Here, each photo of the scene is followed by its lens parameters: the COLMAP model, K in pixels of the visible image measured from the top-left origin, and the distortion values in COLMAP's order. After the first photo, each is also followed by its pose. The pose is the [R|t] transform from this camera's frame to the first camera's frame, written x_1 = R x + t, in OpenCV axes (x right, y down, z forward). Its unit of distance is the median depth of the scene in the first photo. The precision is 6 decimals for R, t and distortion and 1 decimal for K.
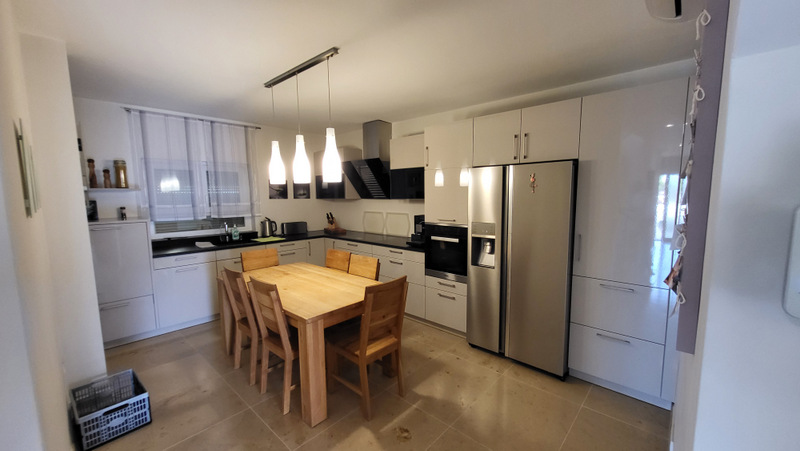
lens RADIAL K [[311.8, 0, 402.9], [0, 311.8, 226.3], [0, 0, 1]] dist [0.002249, -0.001079]
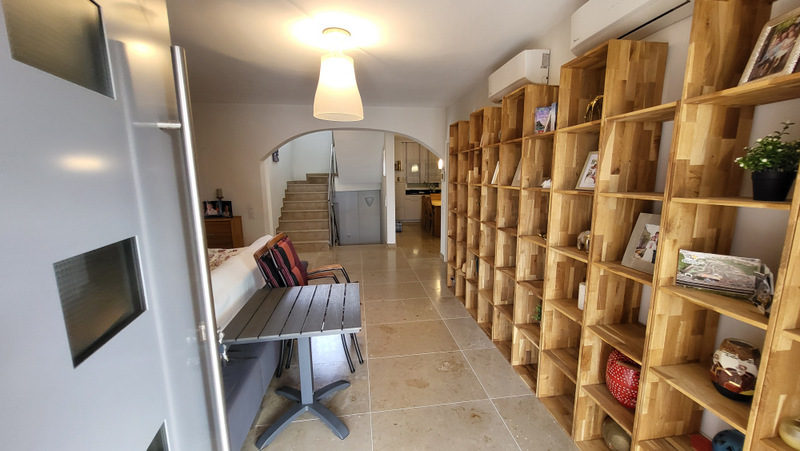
lens RADIAL K [[311.8, 0, 402.1], [0, 311.8, 226.6], [0, 0, 1]] dist [0.002249, -0.001079]
pose [[0.755157, 0.115785, -0.645237, 0.911819], [-0.073673, 0.993033, 0.091971, 0.111978], [0.651391, -0.021916, 0.758426, -1.034259]]
